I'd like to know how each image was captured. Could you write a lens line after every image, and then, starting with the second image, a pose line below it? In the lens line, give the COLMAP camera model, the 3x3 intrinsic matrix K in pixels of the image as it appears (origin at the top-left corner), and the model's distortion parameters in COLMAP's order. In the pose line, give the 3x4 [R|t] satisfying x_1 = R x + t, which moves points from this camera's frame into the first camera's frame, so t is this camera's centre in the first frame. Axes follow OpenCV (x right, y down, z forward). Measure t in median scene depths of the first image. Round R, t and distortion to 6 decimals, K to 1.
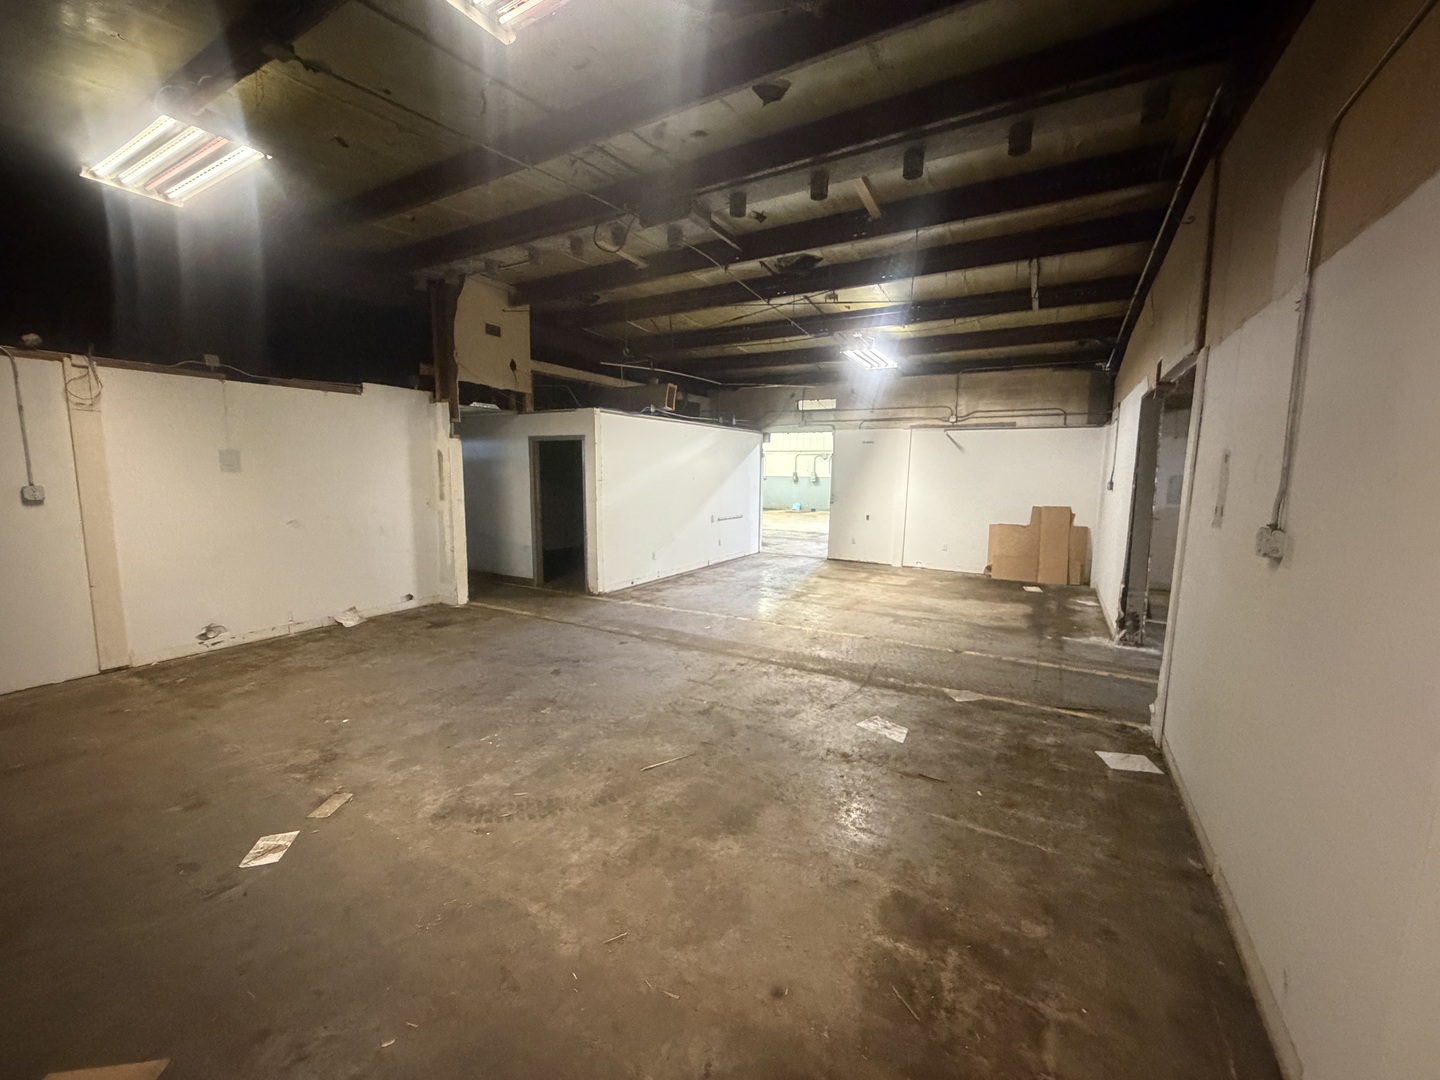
lens RADIAL K [[573.3, 0, 720.0], [0, 573.3, 540.0], [0, 0, 1]] dist [-0.000924, -0.000072]
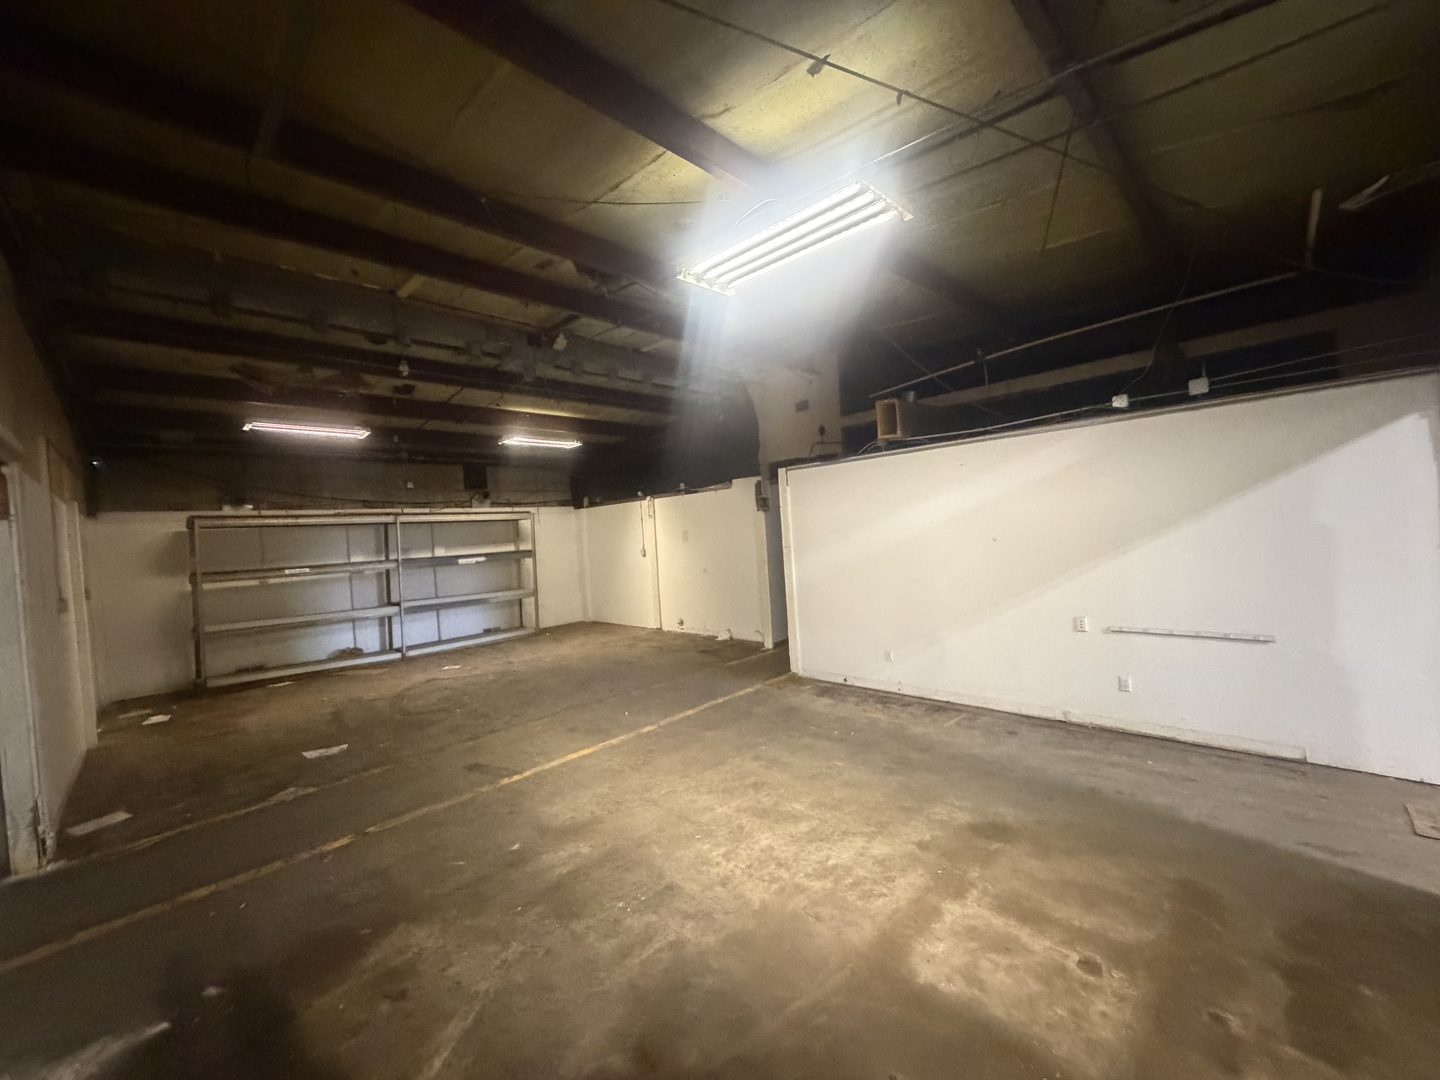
lens RADIAL K [[573.3, 0, 720.0], [0, 573.3, 540.0], [0, 0, 1]] dist [-0.000924, -0.000072]
pose [[-0.263580, 0.016005, -0.964505, 0.978197], [-0.063621, 0.997397, 0.033937, -0.197851], [0.962537, 0.070308, -0.261876, 1.620702]]
